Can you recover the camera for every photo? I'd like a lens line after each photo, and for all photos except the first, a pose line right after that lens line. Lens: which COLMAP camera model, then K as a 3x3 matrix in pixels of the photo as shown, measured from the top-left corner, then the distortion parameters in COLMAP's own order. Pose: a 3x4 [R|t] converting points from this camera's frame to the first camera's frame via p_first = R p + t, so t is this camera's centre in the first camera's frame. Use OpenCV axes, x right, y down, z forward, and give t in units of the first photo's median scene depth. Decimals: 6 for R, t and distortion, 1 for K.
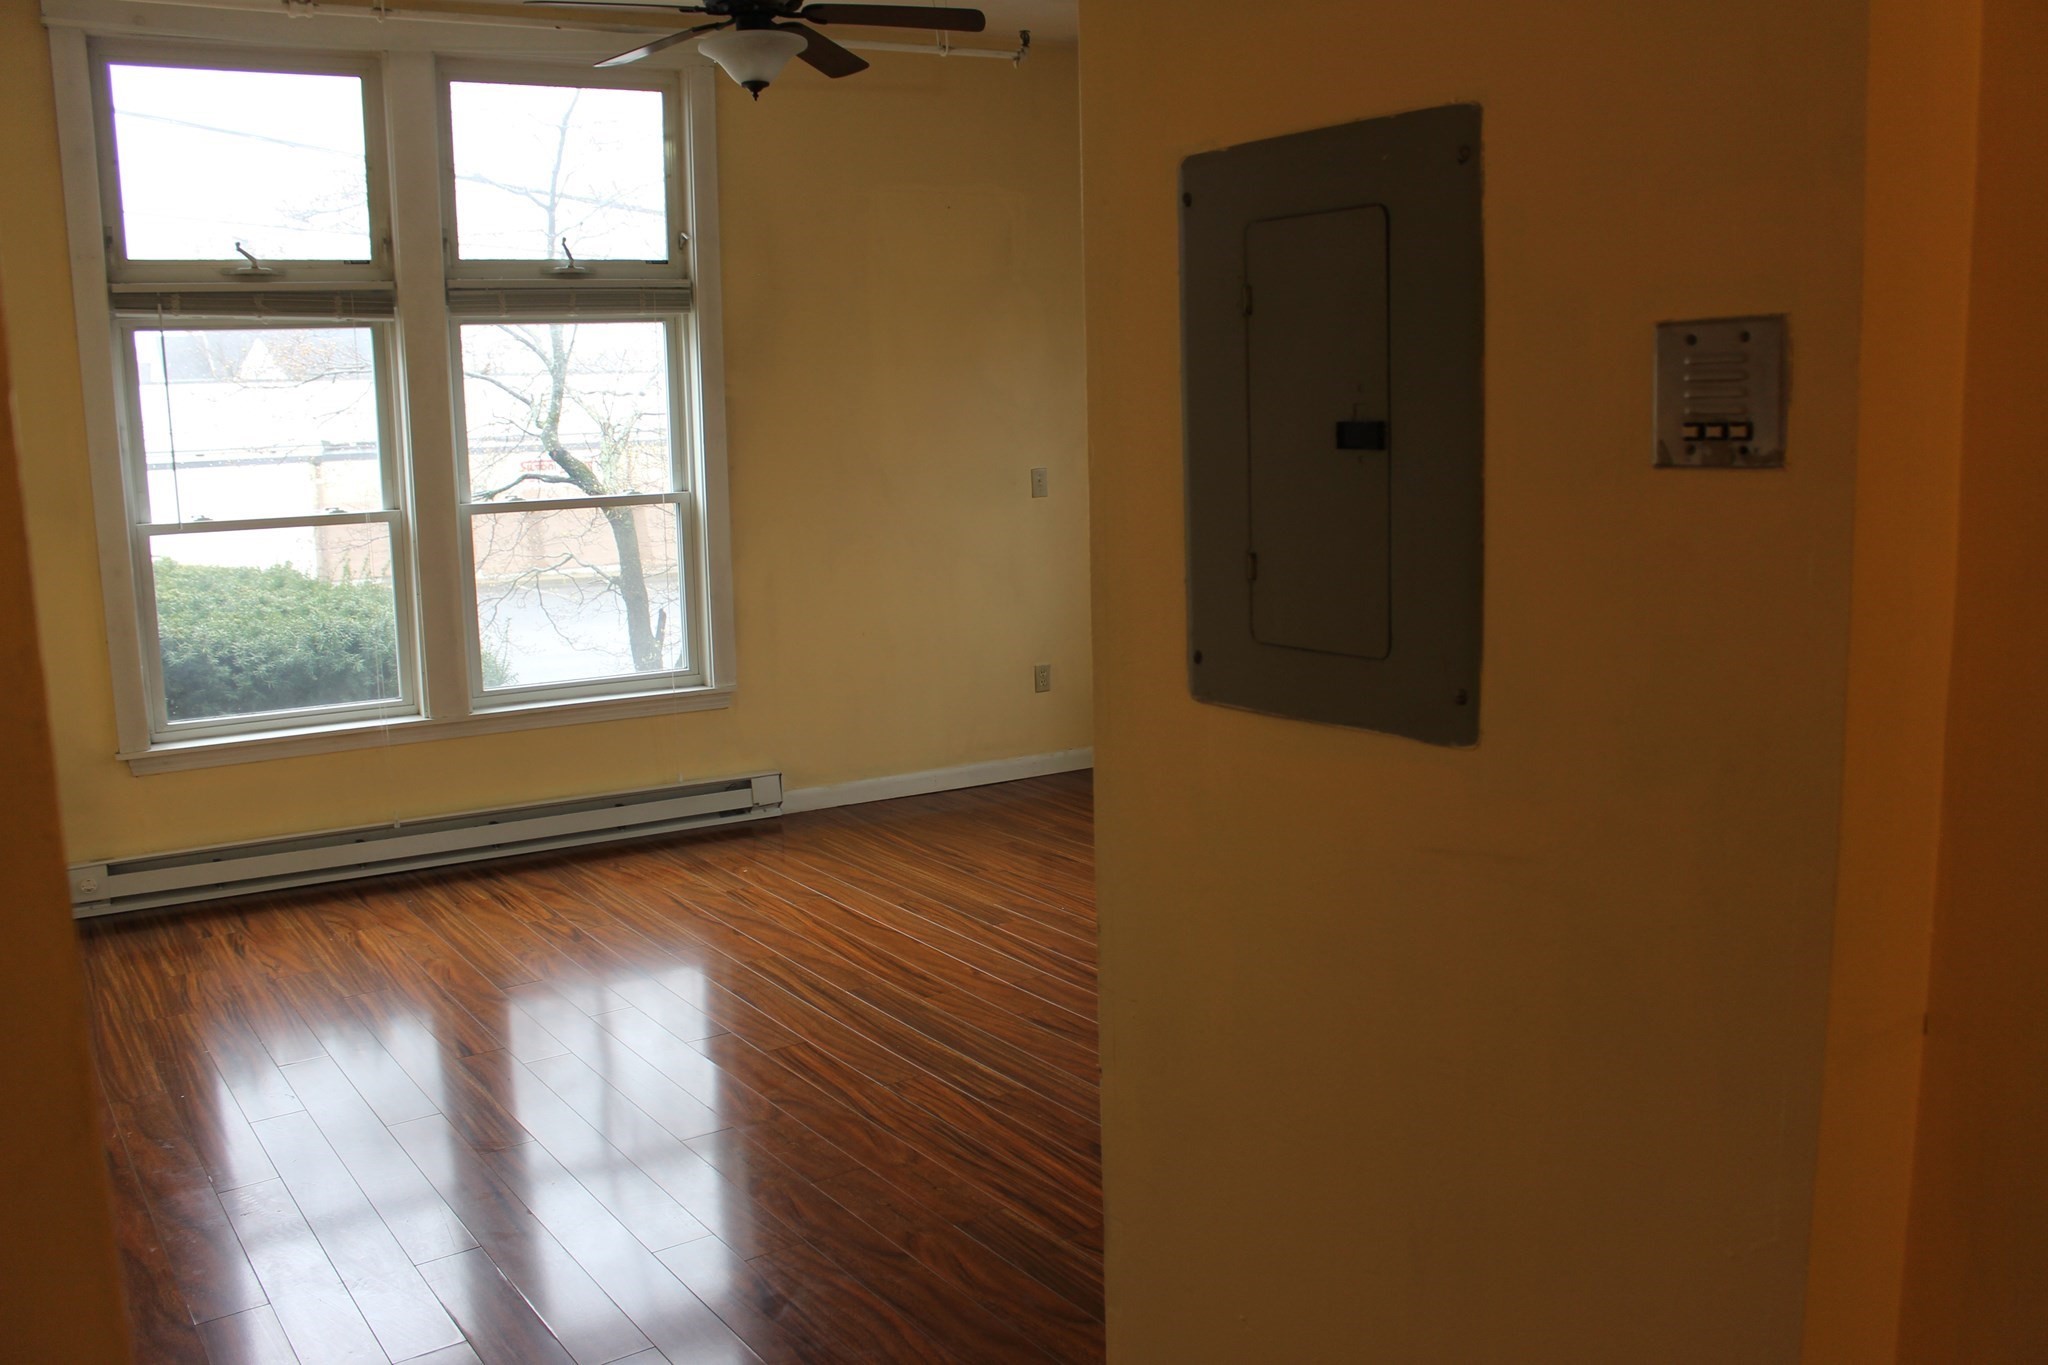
lens RADIAL K [[1681.8, 0, 1026.6], [0, 1681.8, 668.8], [0, 0, 1]] dist [-0.121177, 0.058253]
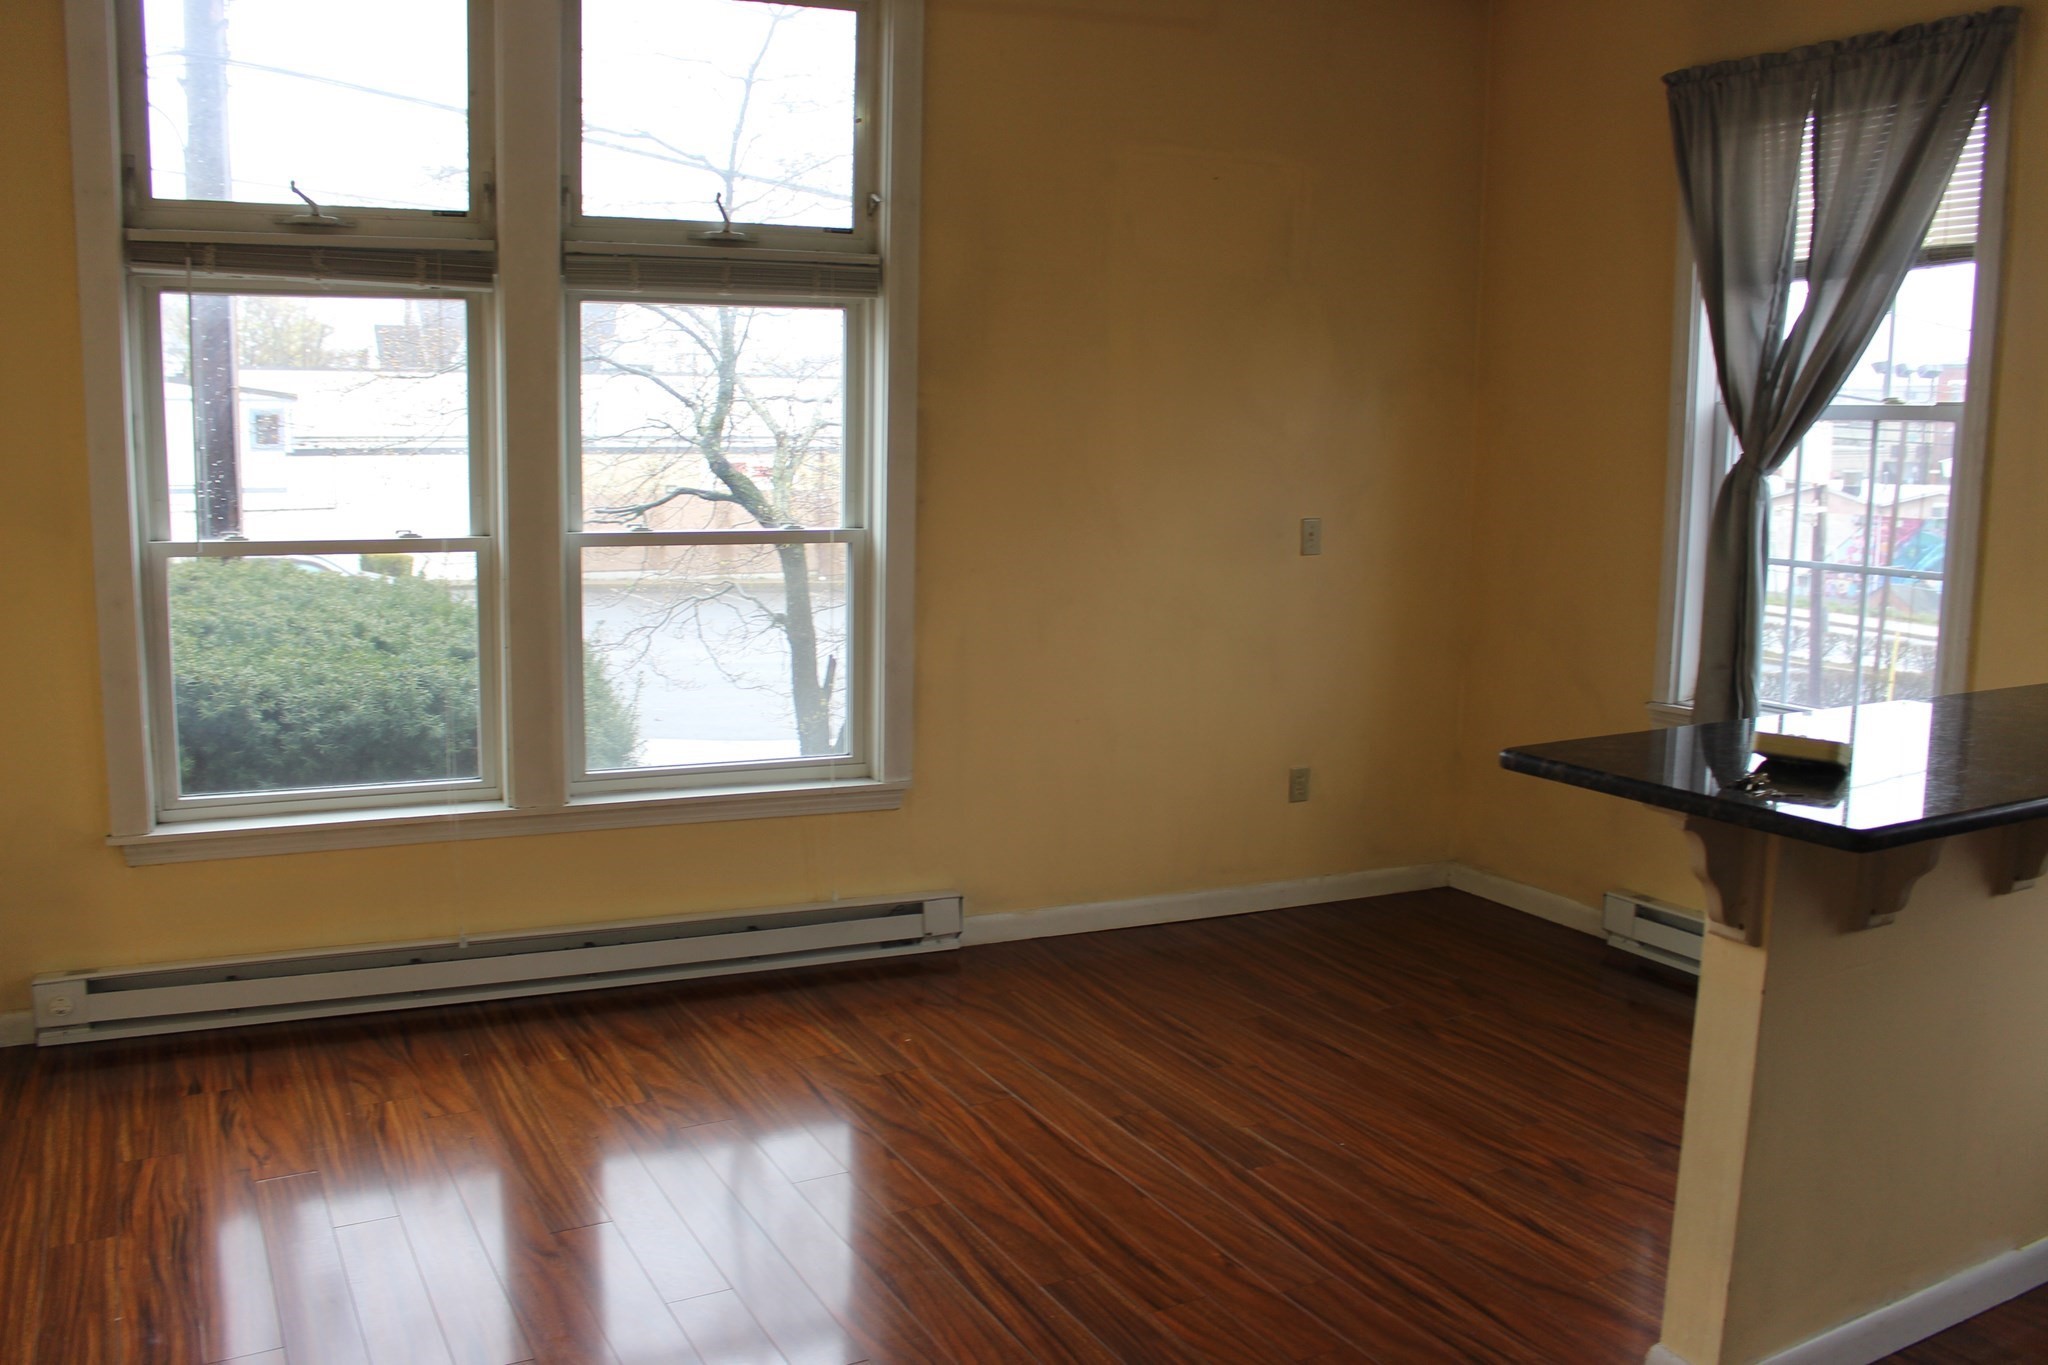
lens RADIAL K [[1681.8, 0, 1019.7], [0, 1681.8, 665.9], [0, 0, 1]] dist [-0.121177, 0.058253]
pose [[0.992091, 0.055417, -0.112622, -0.043354], [-0.057035, 0.998309, -0.011194, -0.041743], [0.111812, 0.017529, 0.993575, 0.259227]]
